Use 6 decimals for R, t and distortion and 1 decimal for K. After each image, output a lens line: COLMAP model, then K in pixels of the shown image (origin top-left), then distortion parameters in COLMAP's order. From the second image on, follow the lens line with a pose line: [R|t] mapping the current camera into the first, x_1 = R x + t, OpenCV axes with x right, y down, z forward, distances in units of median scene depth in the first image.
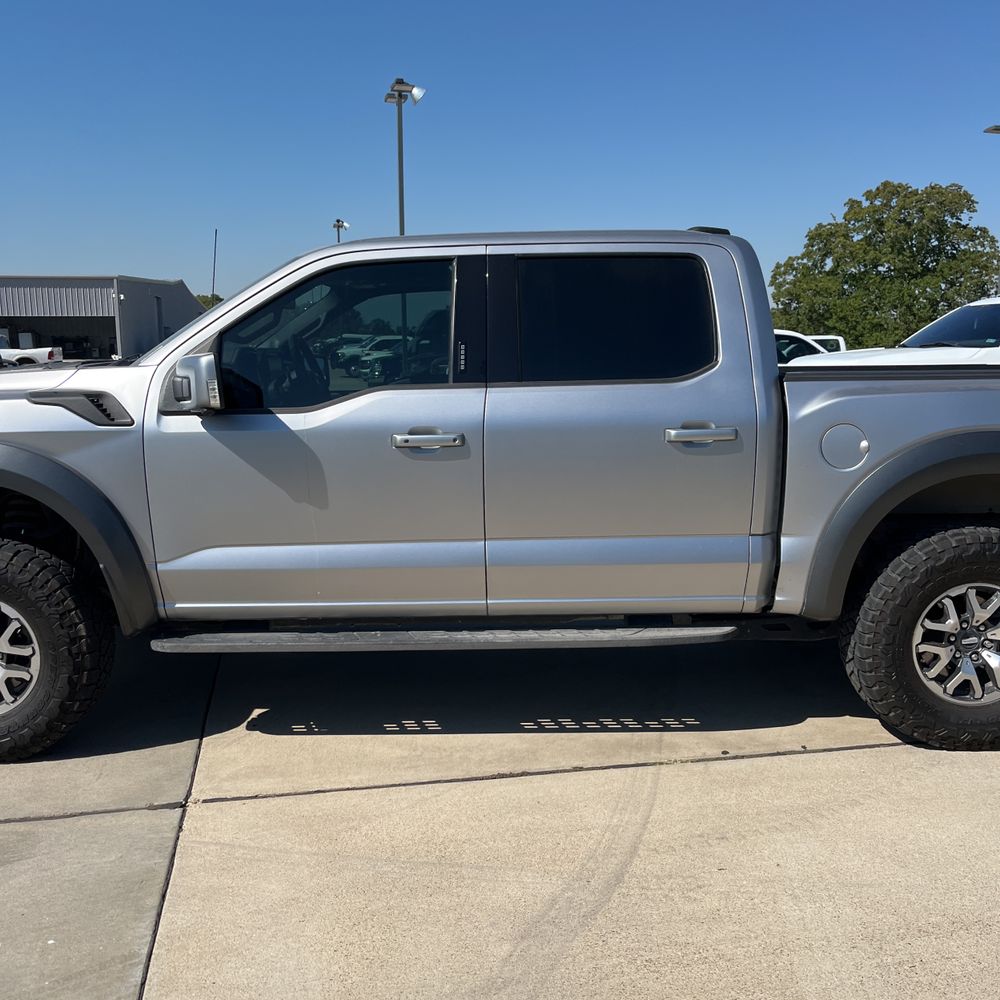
lens RADIAL K [[1022.9, 0, 496.0], [0, 1022.9, 509.6], [0, 0, 1]] dist [0.025659, 0.000000]
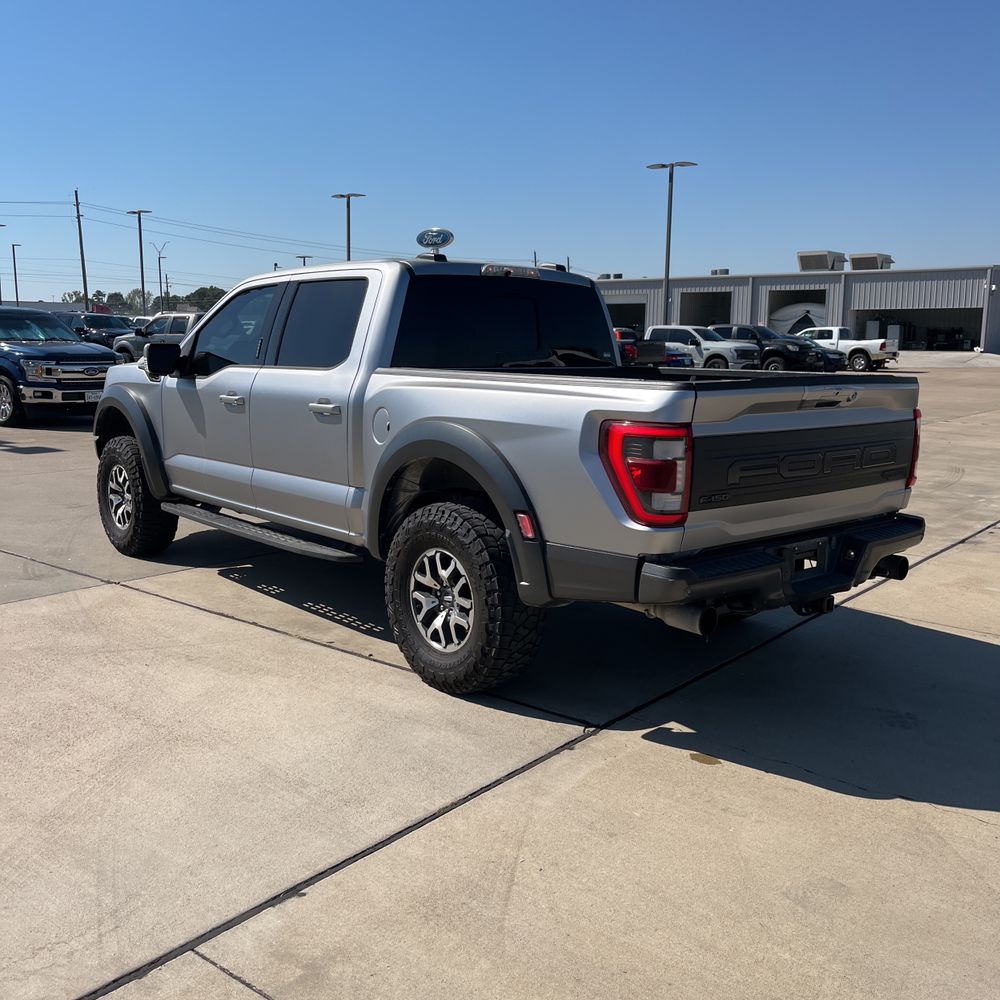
lens RADIAL K [[1022.9, 0, 489.8], [0, 1022.9, 503.6], [0, 0, 1]] dist [0.025659, 0.000000]
pose [[0.643365, 0.139216, -0.752795, 1.289328], [-0.136683, 0.988415, 0.065976, -0.063806], [0.753259, 0.060447, 0.654941, 0.234300]]
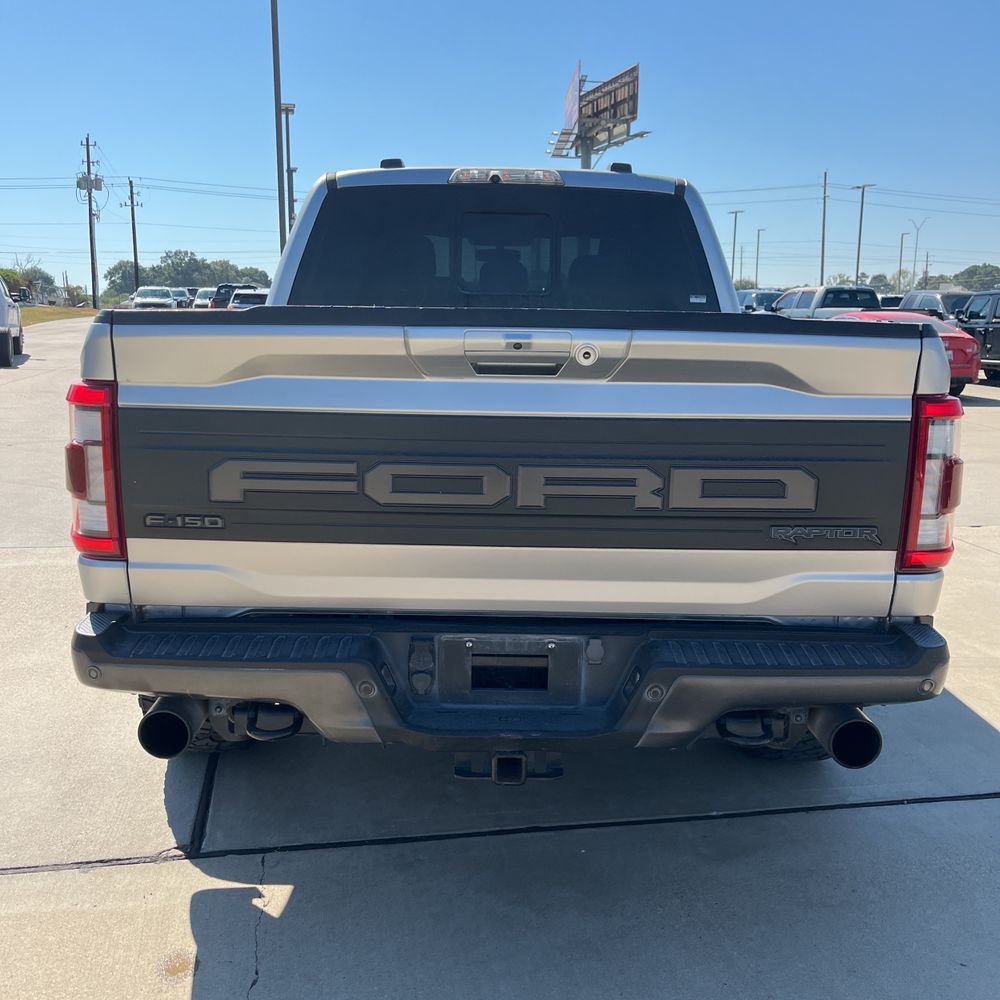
lens RADIAL K [[1022.9, 0, 500.2], [0, 1022.9, 498.8], [0, 0, 1]] dist [0.025659, 0.000000]
pose [[-0.016717, 0.189162, -0.981804, 1.226146], [-0.169238, 0.967237, 0.189238, -0.172456], [0.985433, 0.169322, 0.015844, 1.151981]]
